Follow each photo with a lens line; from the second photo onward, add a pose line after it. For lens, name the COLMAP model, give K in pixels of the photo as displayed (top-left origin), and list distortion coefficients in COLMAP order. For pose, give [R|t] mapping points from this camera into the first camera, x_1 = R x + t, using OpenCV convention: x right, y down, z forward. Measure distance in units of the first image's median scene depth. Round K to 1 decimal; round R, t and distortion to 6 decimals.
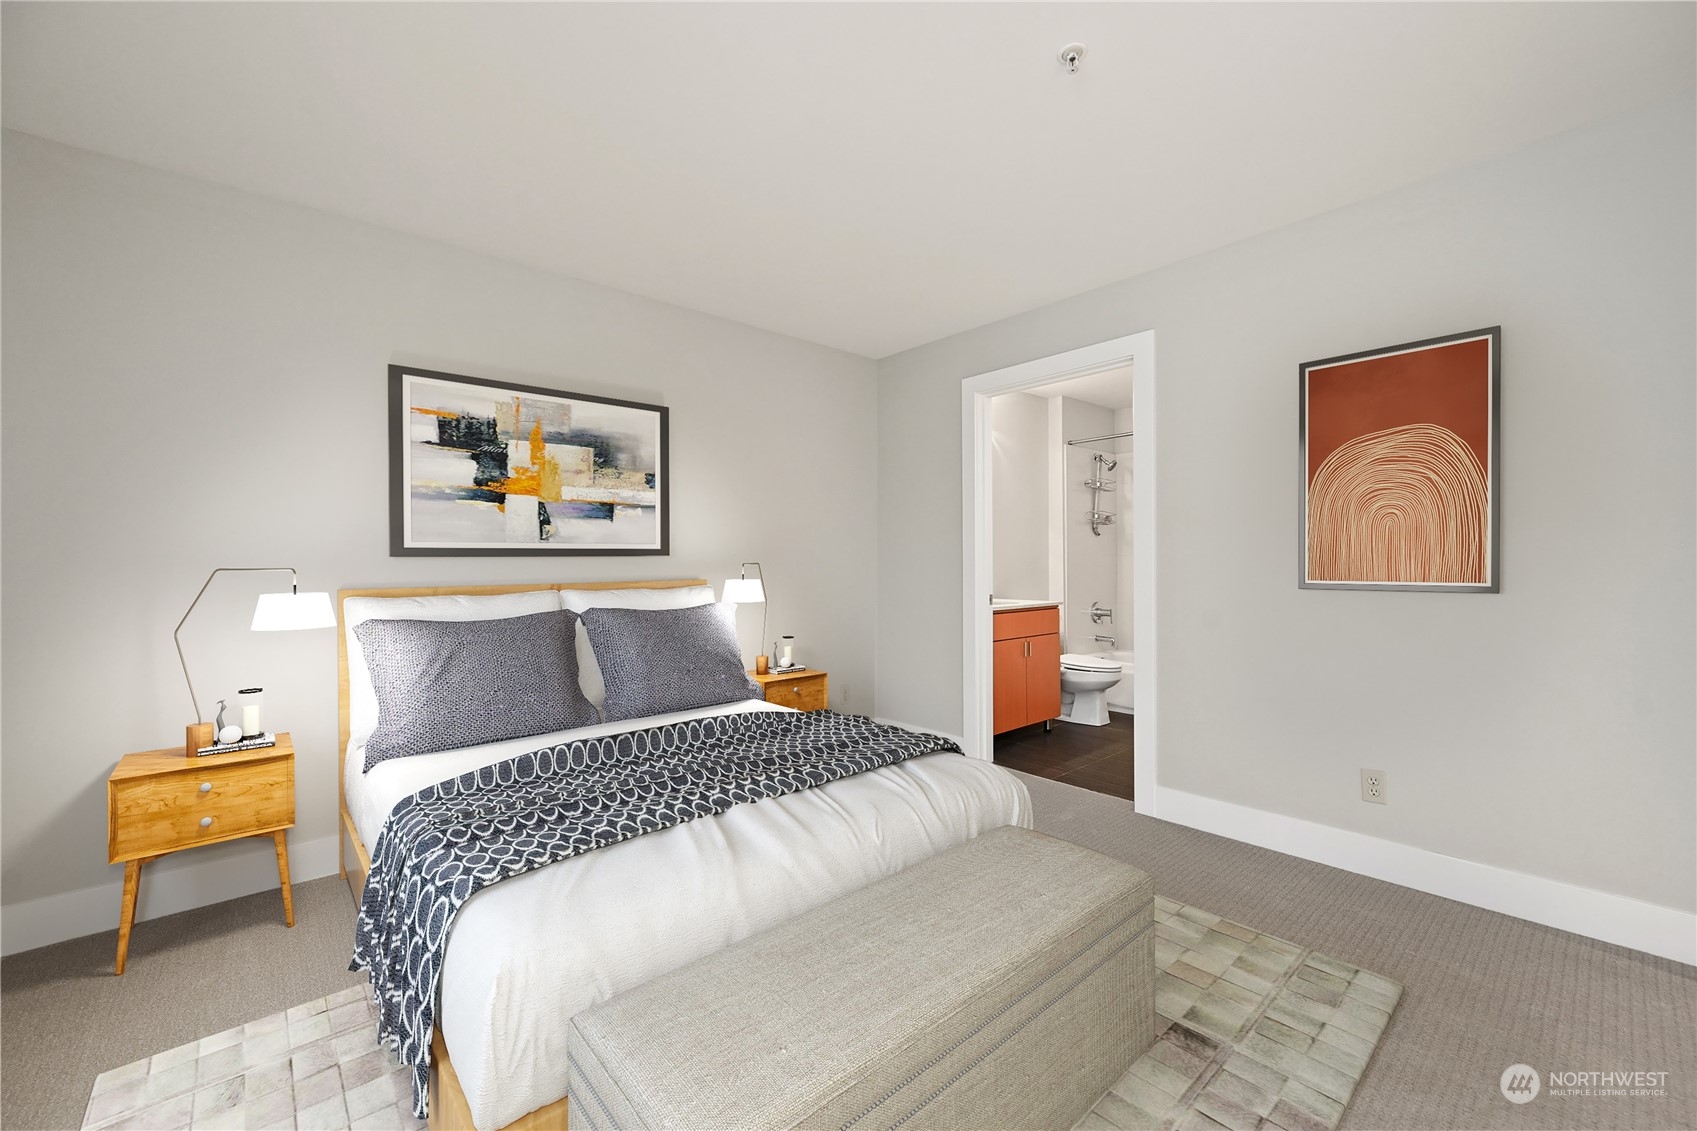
lens RADIAL K [[685.0, 0, 850.6], [0, 685.0, 565.3], [0, 0, 1]] dist [-0.001157, -0.000021]
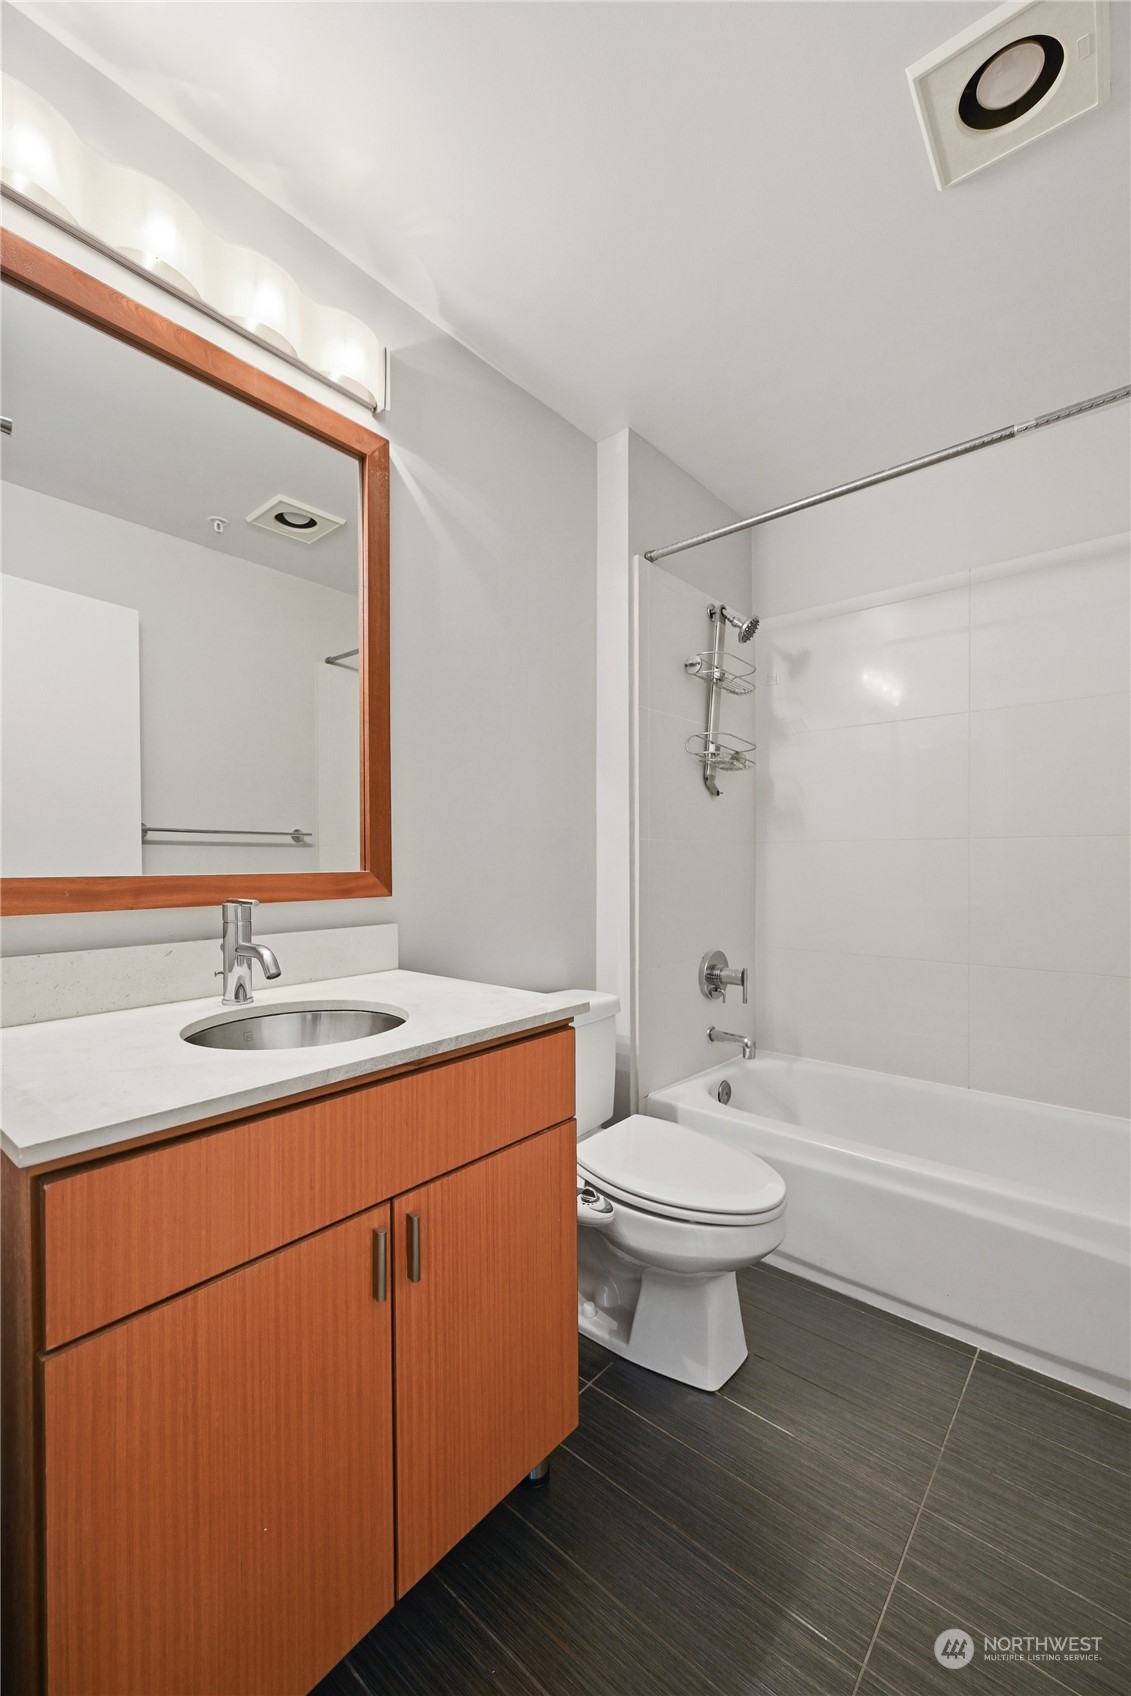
lens RADIAL K [[684.6, 0, 565.9], [0, 684.6, 853.0], [0, 0, 1]] dist [-0.001157, -0.000021]
pose [[0.991547, 0.005888, 0.129611, 0.213258], [-0.006050, 0.999981, 0.000859, -0.005837], [-0.129604, -0.001636, 0.991564, 0.588396]]
